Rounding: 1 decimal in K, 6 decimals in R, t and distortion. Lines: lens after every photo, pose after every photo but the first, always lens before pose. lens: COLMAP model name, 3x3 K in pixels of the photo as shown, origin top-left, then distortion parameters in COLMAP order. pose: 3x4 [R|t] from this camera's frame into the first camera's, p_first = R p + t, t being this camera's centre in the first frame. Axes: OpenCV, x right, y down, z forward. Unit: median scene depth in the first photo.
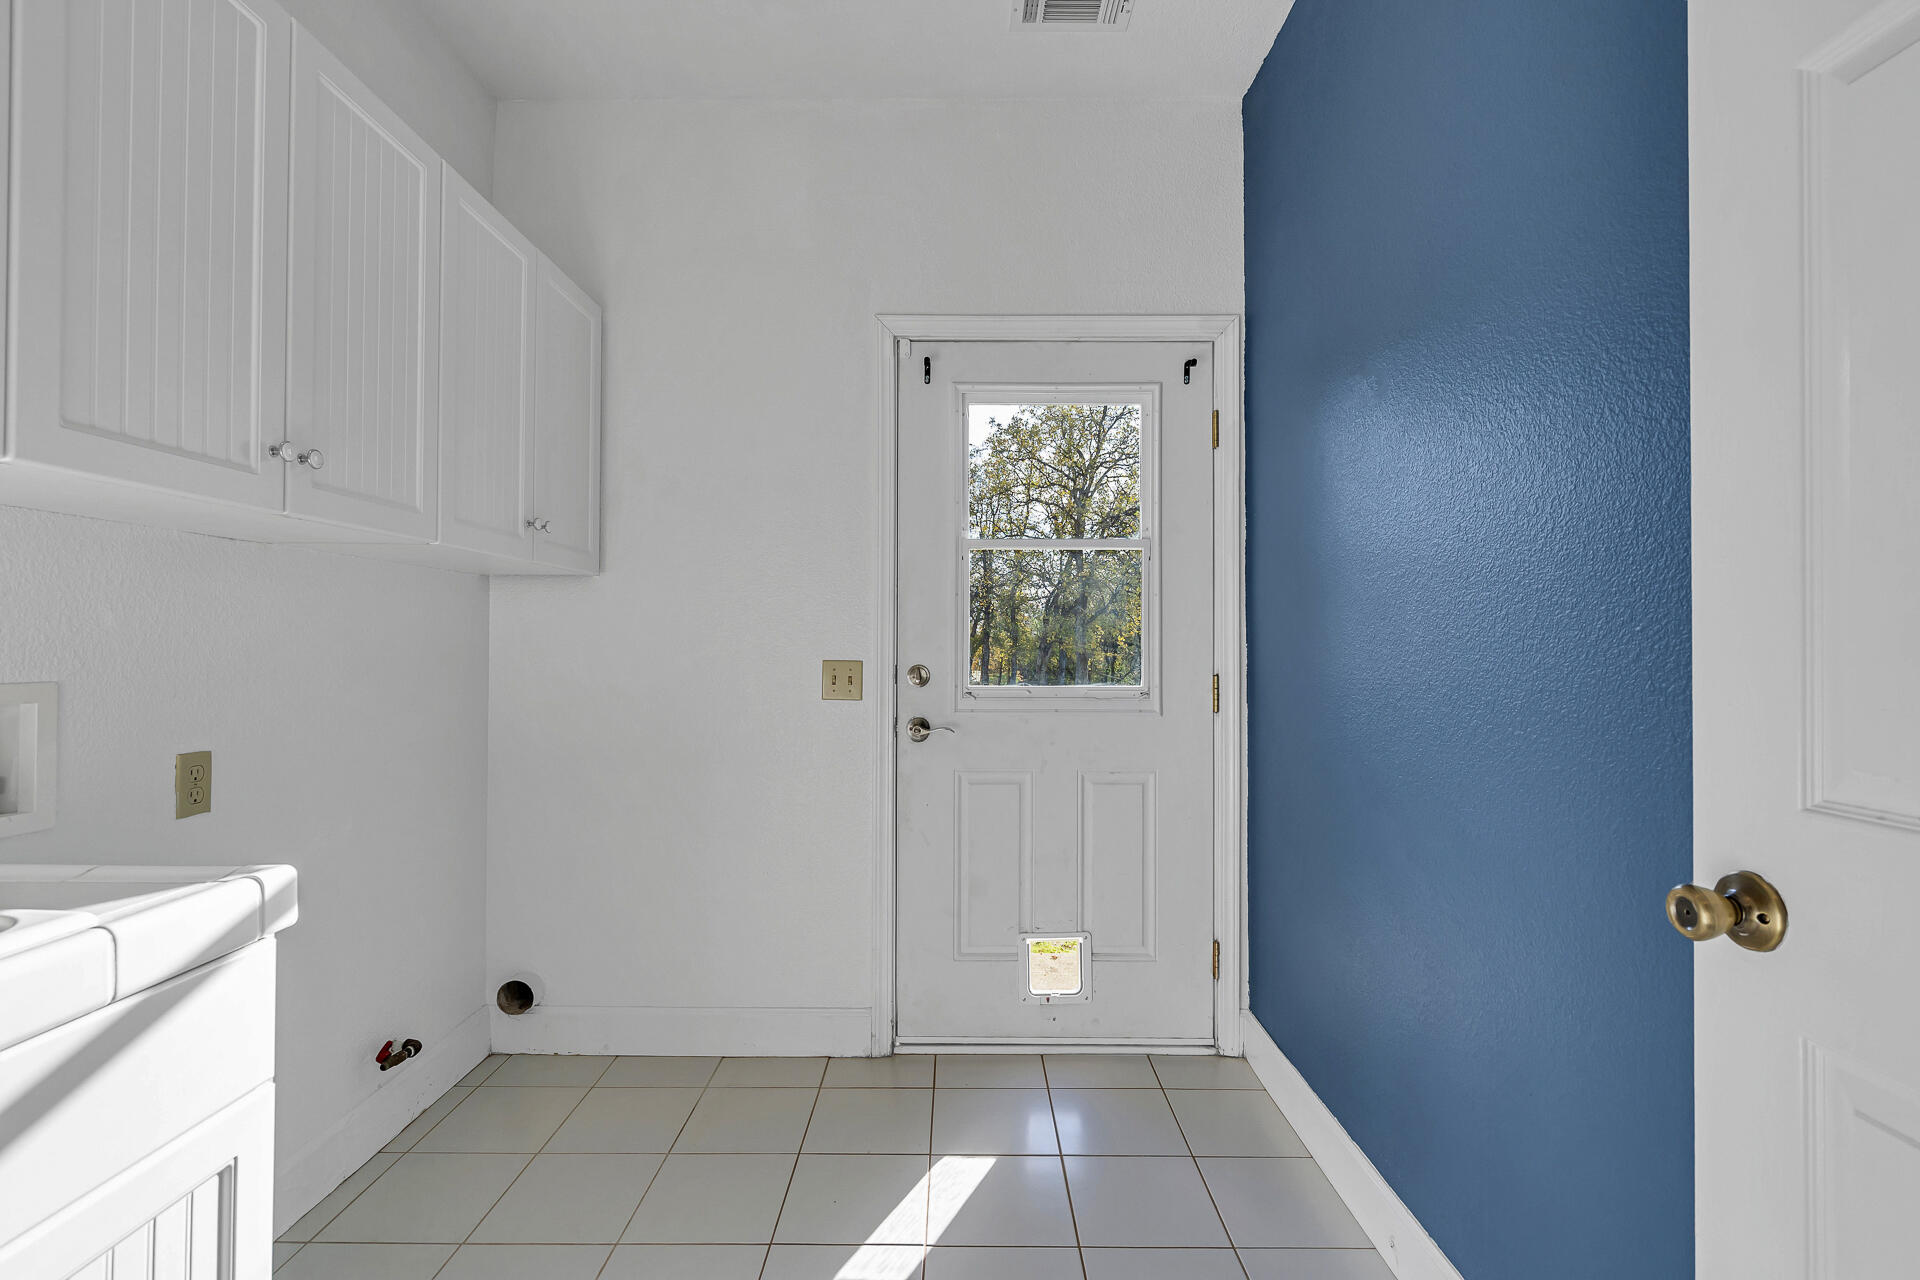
lens RADIAL K [[872.9, 0, 955.5], [0, 872.9, 639.0], [0, 0, 1]] dist [-0.004768, 0.002292]
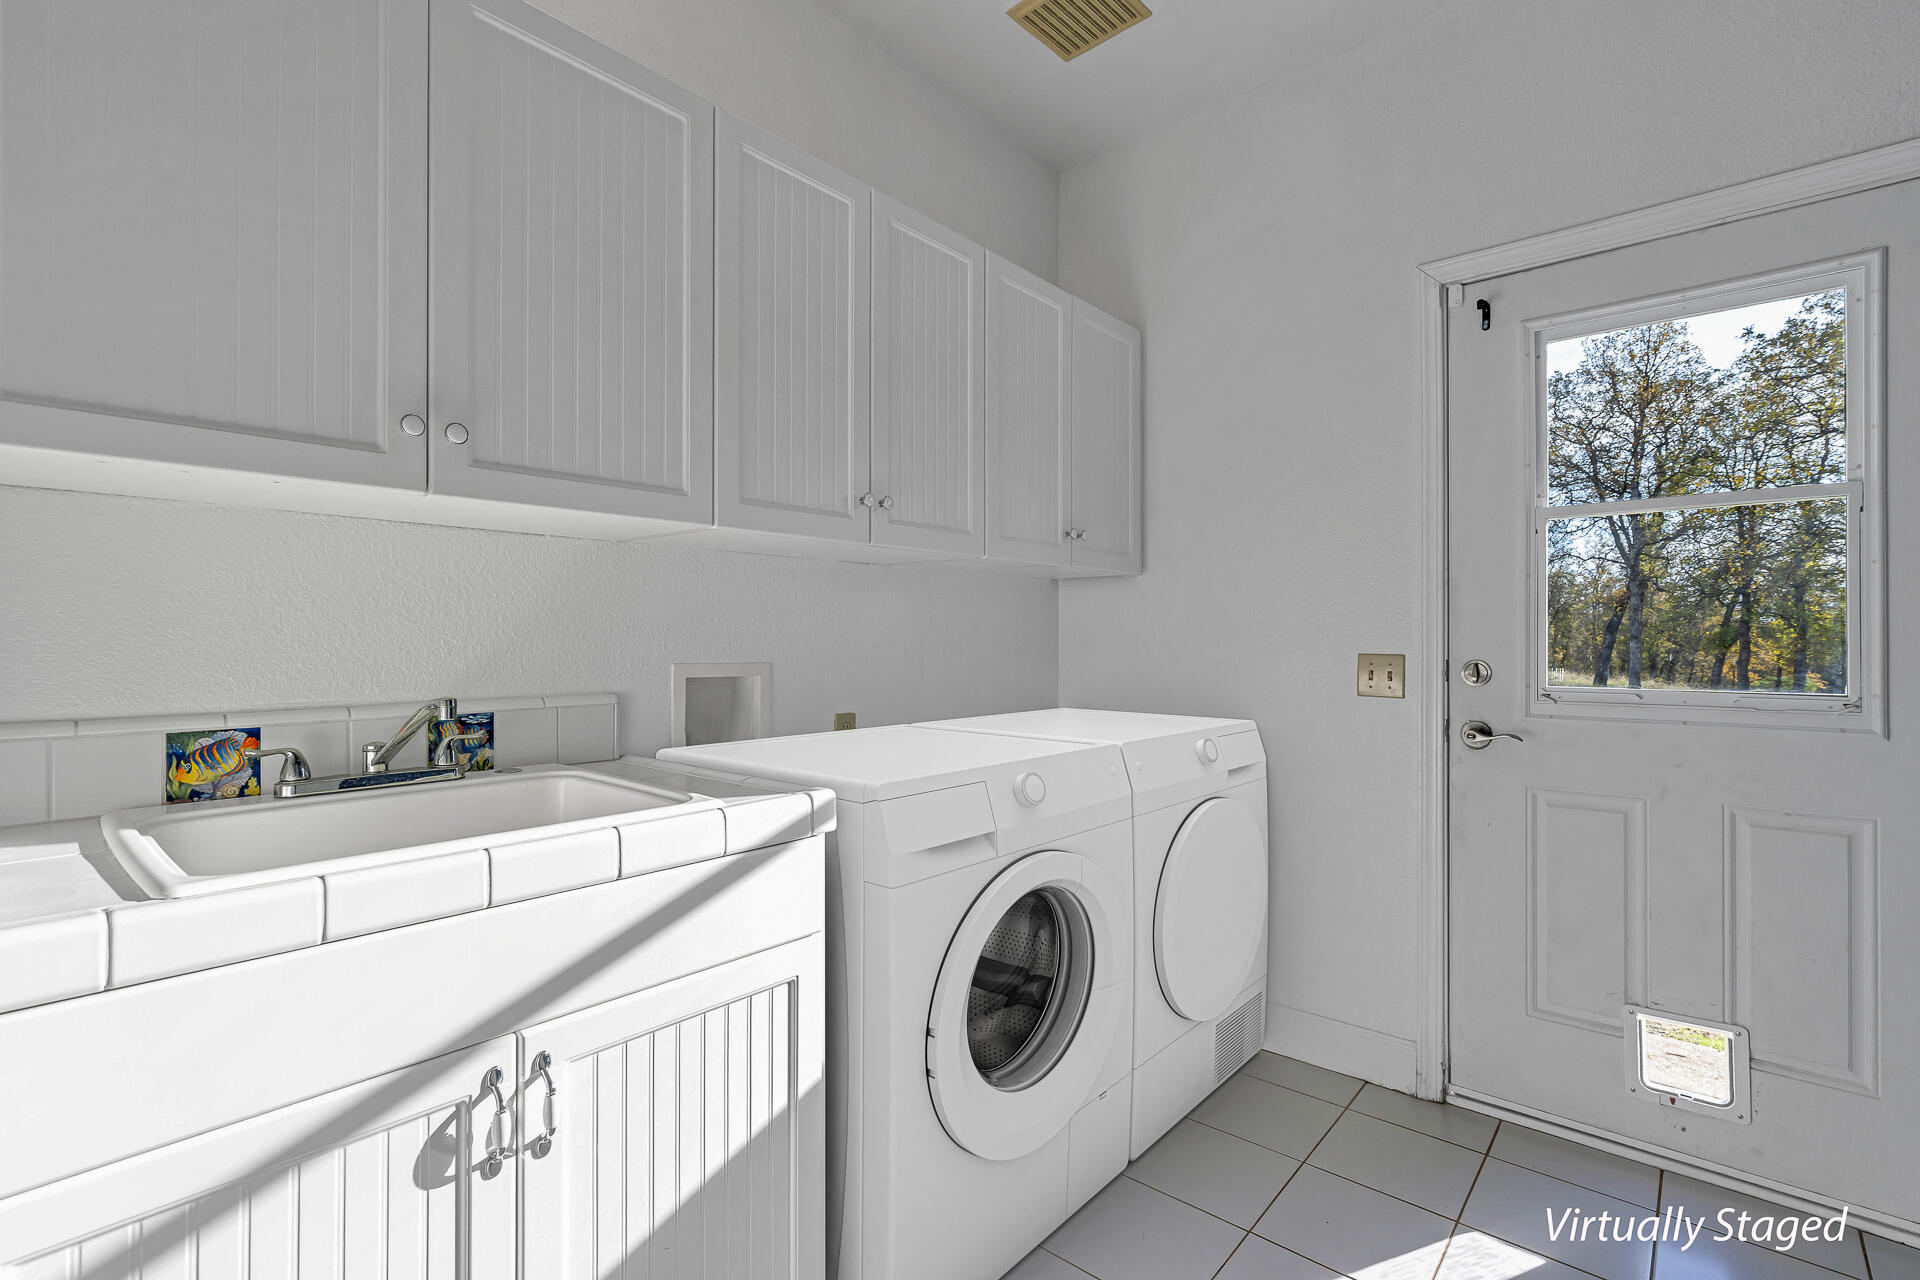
lens RADIAL K [[872.9, 0, 945.7], [0, 872.9, 637.7], [0, 0, 1]] dist [-0.004768, 0.002292]
pose [[0.754272, -0.004078, -0.656549, 0.127913], [0.007551, 0.999968, 0.002464, 0.001778], [0.656518, -0.006817, 0.754279, 0.010497]]
